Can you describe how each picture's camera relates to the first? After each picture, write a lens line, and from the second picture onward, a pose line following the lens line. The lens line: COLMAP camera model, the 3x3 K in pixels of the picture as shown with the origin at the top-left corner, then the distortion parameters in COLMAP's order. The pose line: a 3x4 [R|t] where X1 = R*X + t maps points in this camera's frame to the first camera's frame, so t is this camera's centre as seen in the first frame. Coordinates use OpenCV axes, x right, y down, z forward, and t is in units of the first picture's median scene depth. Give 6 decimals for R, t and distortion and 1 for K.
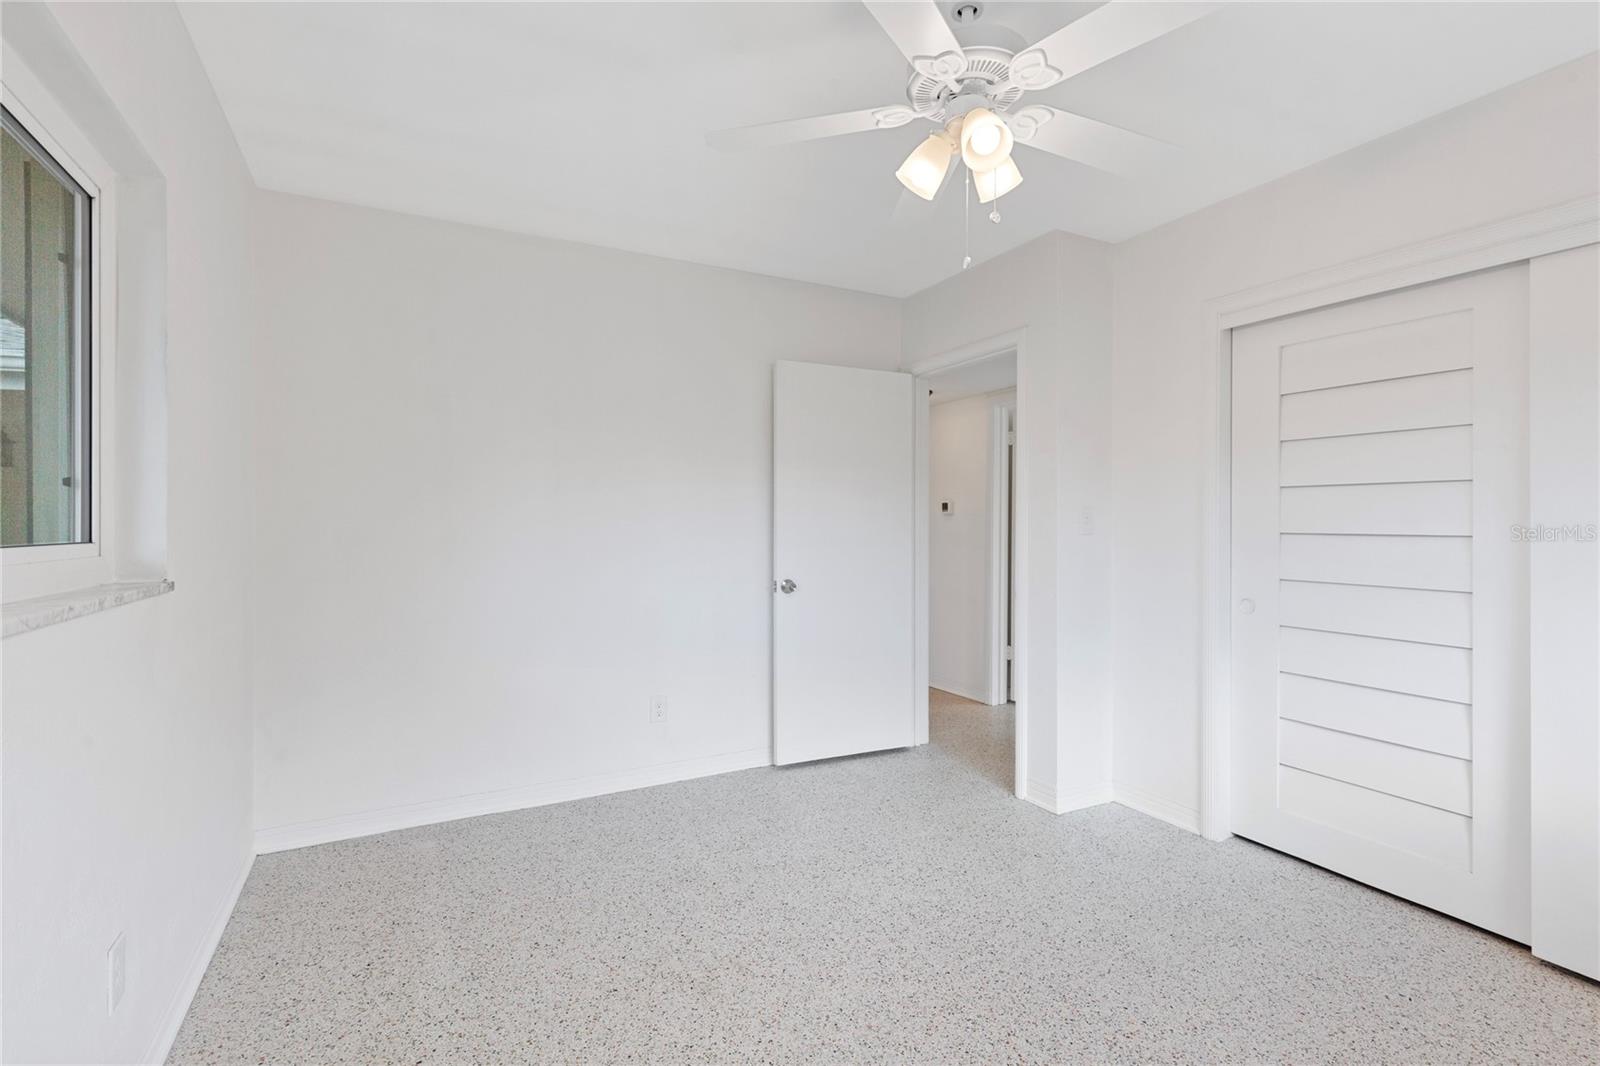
lens RADIAL K [[734.6, 0, 808.1], [0, 734.6, 517.6], [0, 0, 1]] dist [0.011371, 0.000280]
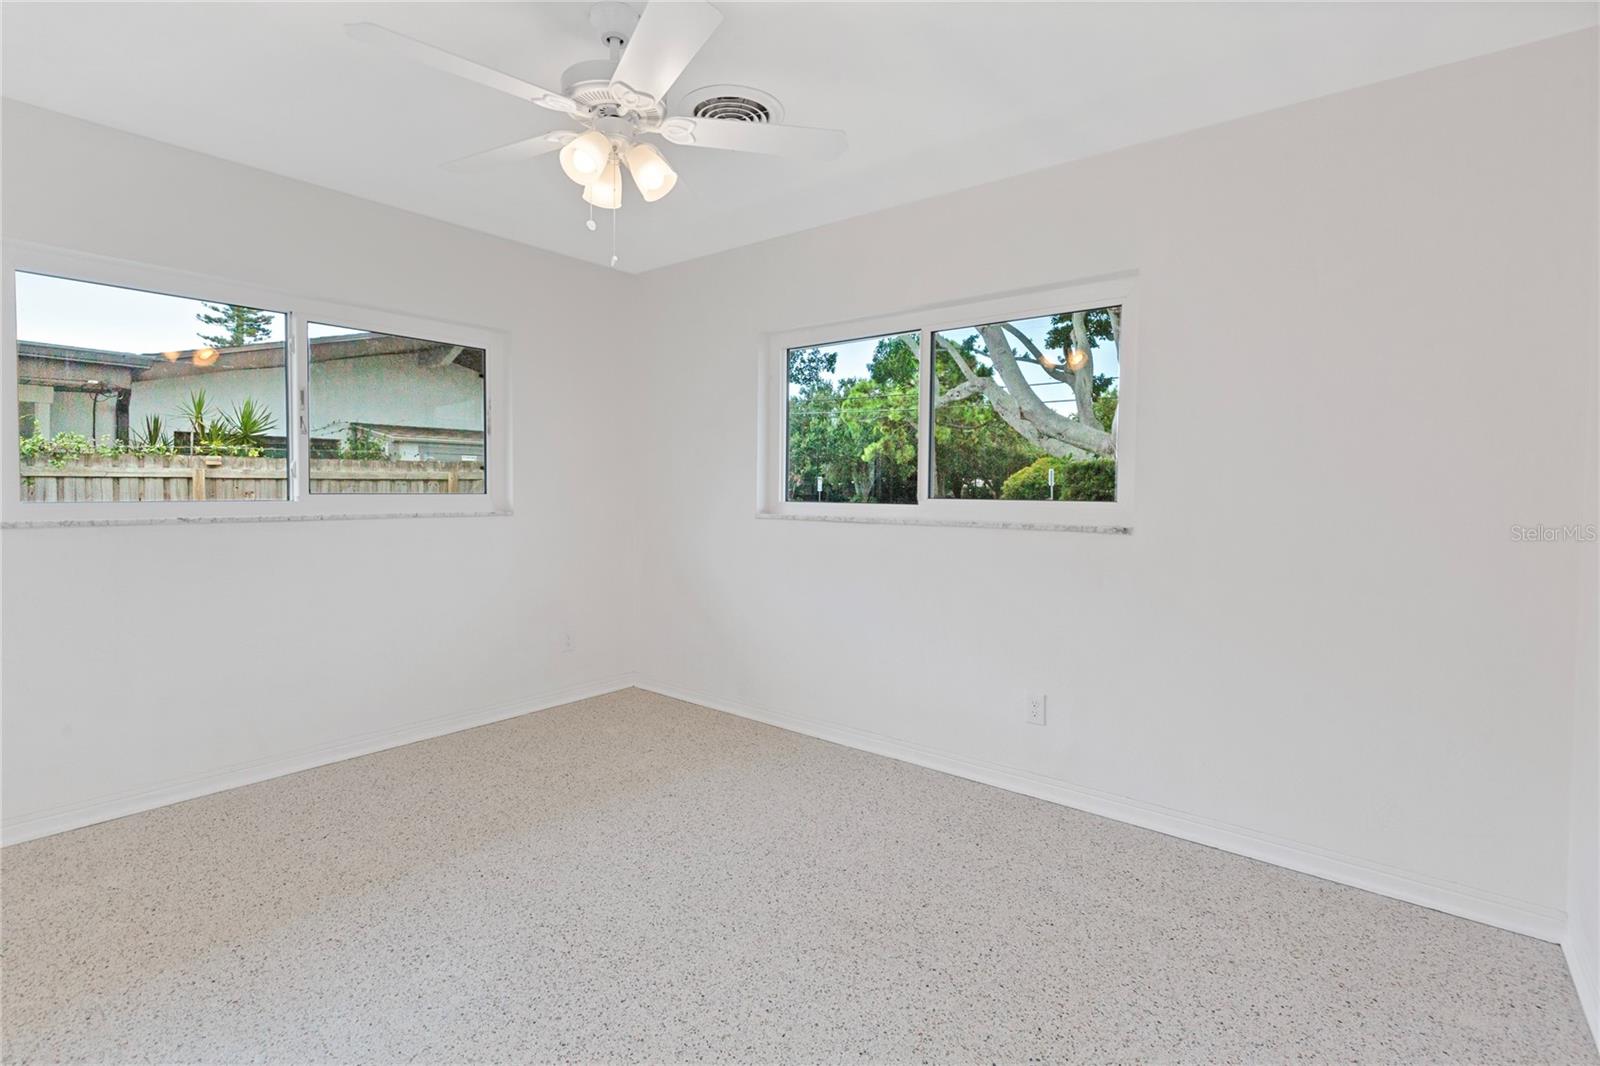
lens RADIAL K [[756.2, 0, 793.4], [0, 756.2, 491.9], [0, 0, 1]] dist [0.001688, 0.000429]
pose [[-0.926887, -0.010266, -0.375201, 0.315538], [-0.009083, 0.999947, -0.004921, 0.017122], [0.375231, -0.001153, -0.926930, 1.745635]]
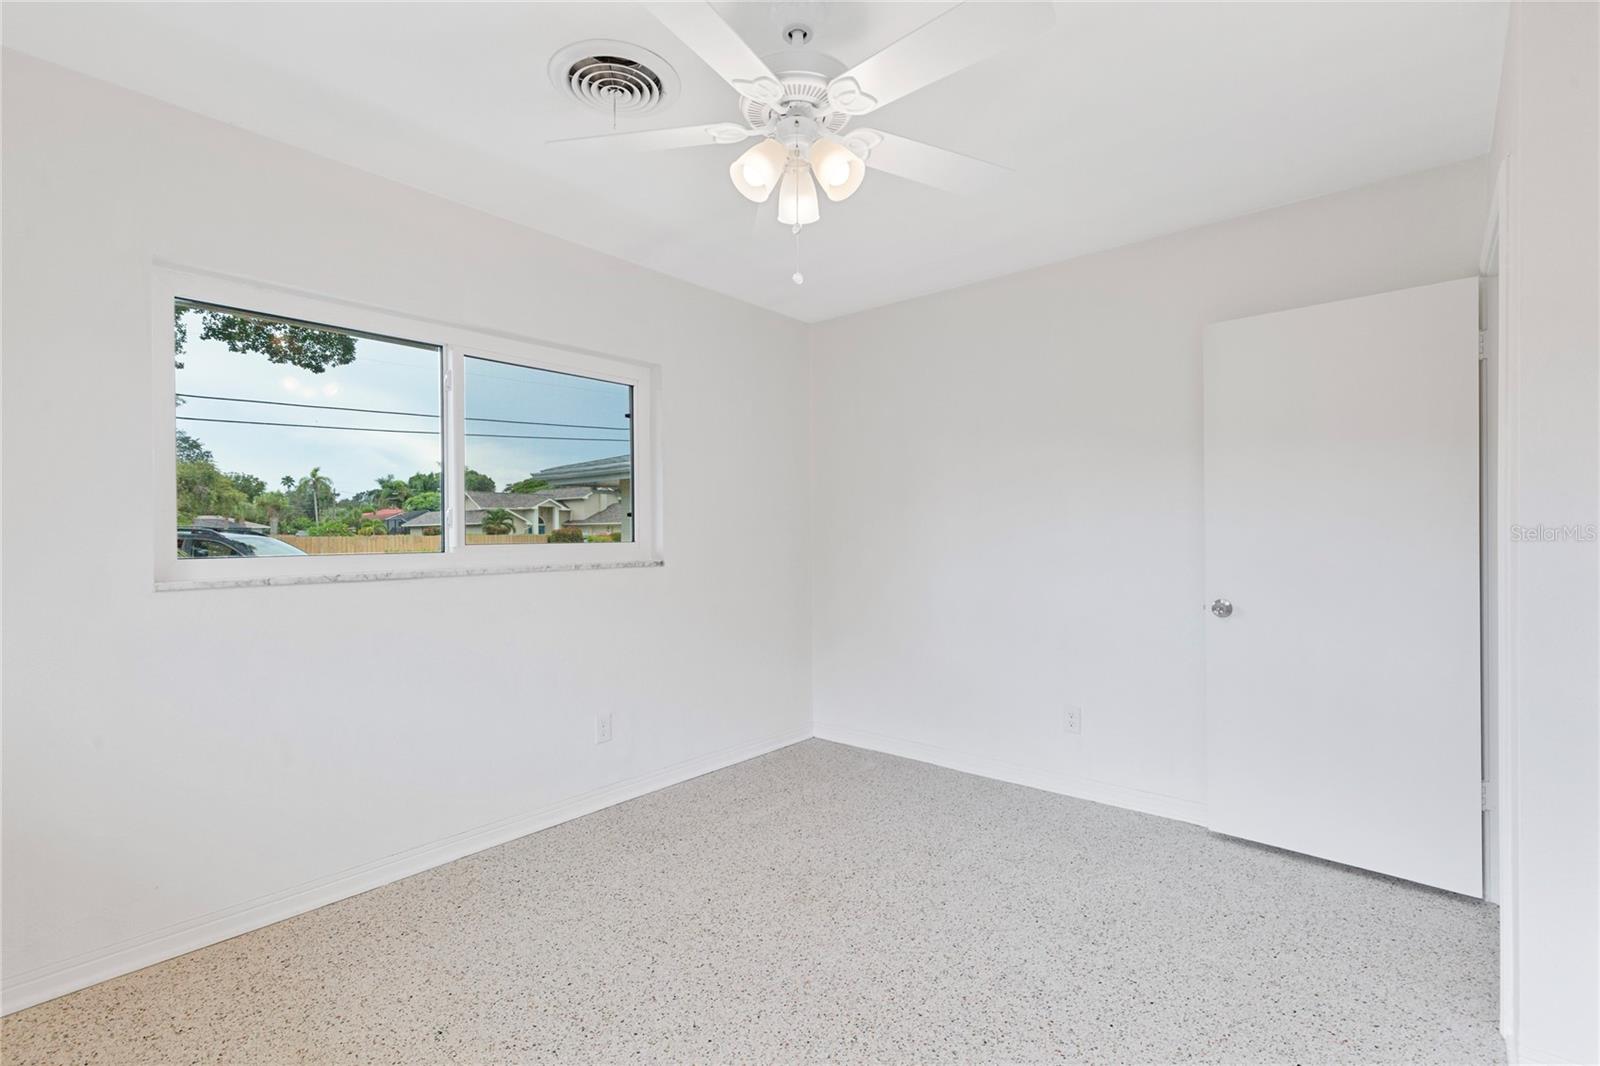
lens RADIAL K [[739.2, 0, 802.6], [0, 739.2, 535.4], [0, 0, 1]] dist [0.013449, -0.000197]
pose [[0.367271, 0.003855, -0.930106, 0.923559], [0.012767, 0.999876, 0.009186, -0.000142], [0.930026, -0.015249, 0.367177, 0.481180]]
